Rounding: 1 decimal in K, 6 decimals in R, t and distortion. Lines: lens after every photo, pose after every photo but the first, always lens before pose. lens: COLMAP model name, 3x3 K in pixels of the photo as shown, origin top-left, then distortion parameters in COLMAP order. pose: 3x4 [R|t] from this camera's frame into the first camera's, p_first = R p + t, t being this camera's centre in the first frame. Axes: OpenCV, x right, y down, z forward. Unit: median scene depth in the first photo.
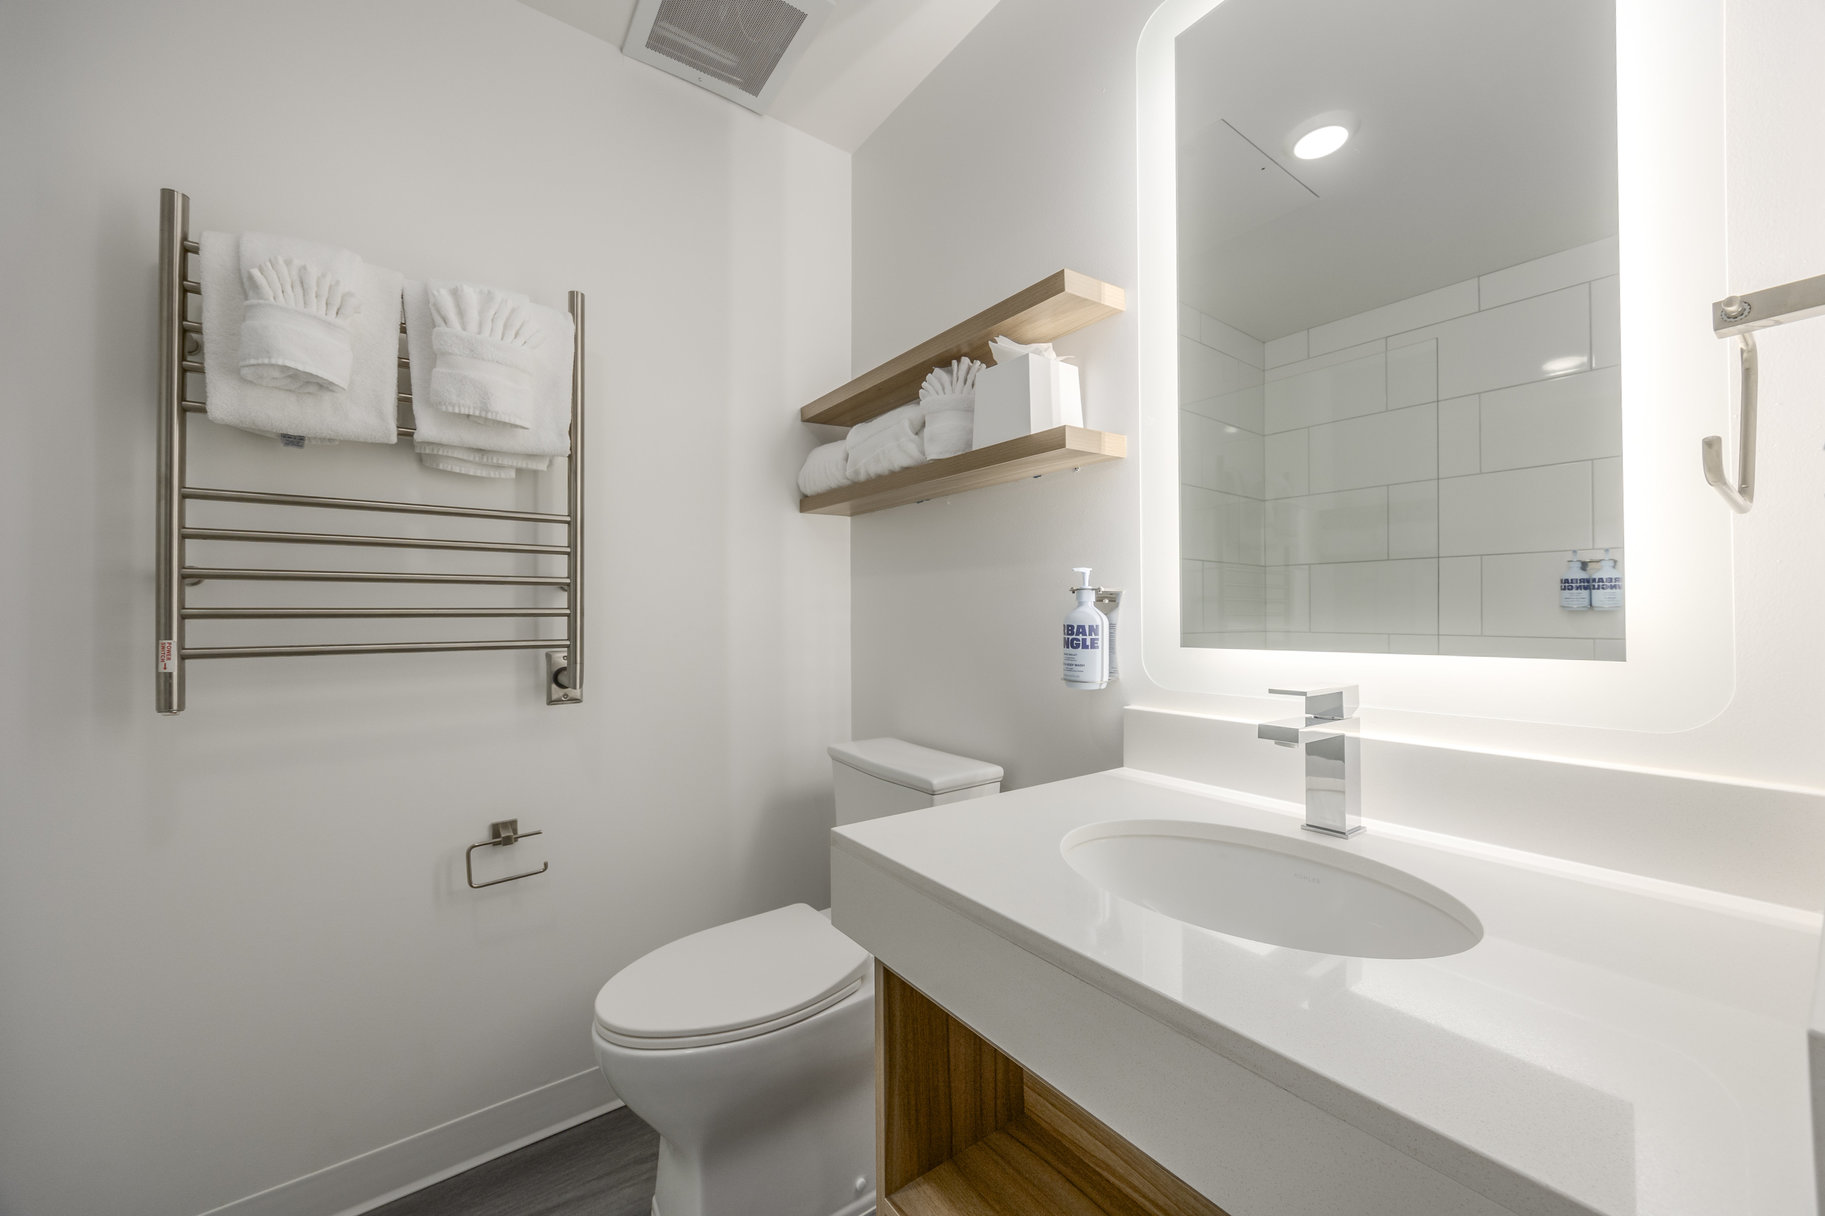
lens RADIAL K [[687.8, 0, 926.2], [0, 687.8, 612.0], [0, 0, 1]] dist [-0.000825, 0.000048]
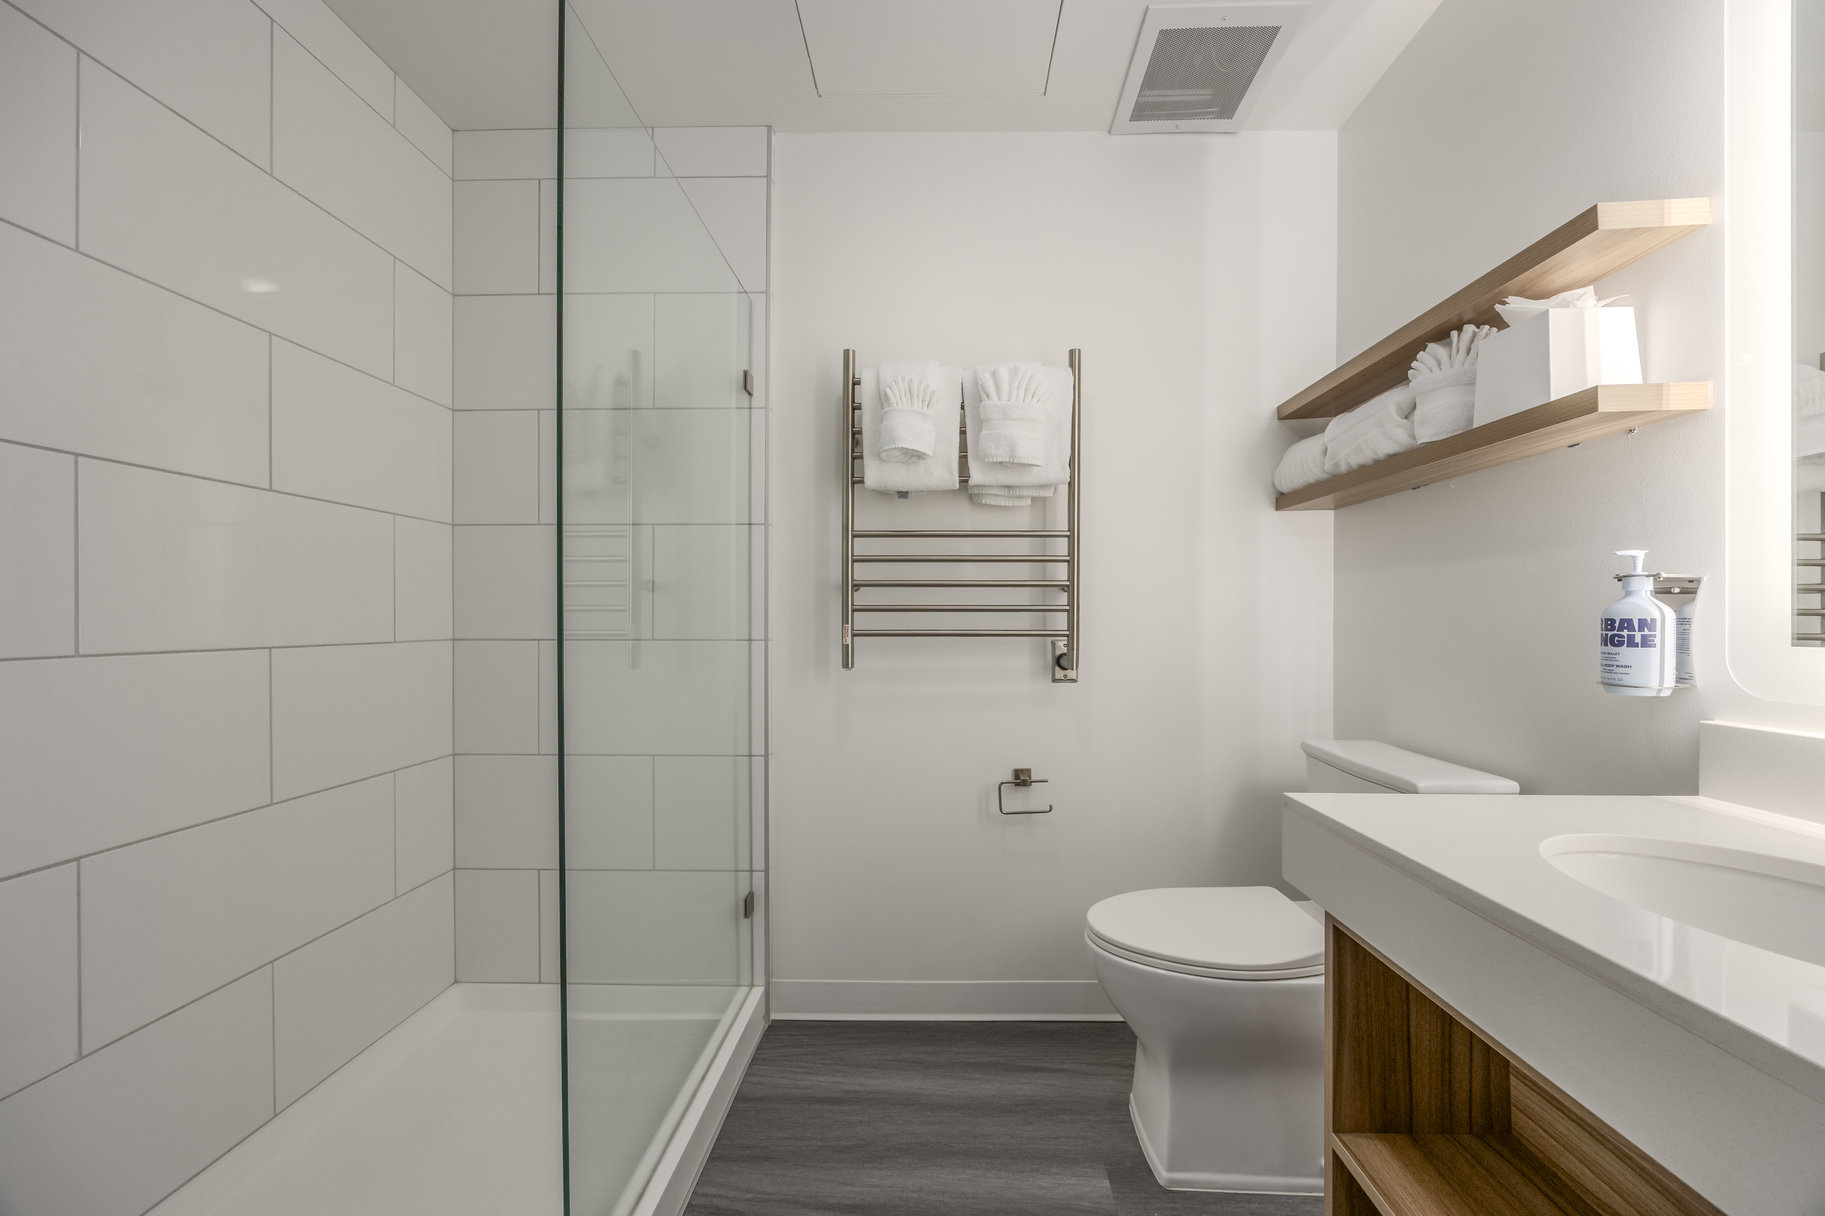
lens RADIAL K [[687.8, 0, 926.2], [0, 687.8, 612.0], [0, 0, 1]] dist [-0.000825, 0.000048]
pose [[0.780384, 0.001757, -0.625298, 0.065571], [-0.005214, 0.999980, -0.003697, 0.014602], [0.625279, 0.006146, 0.780377, -0.148835]]
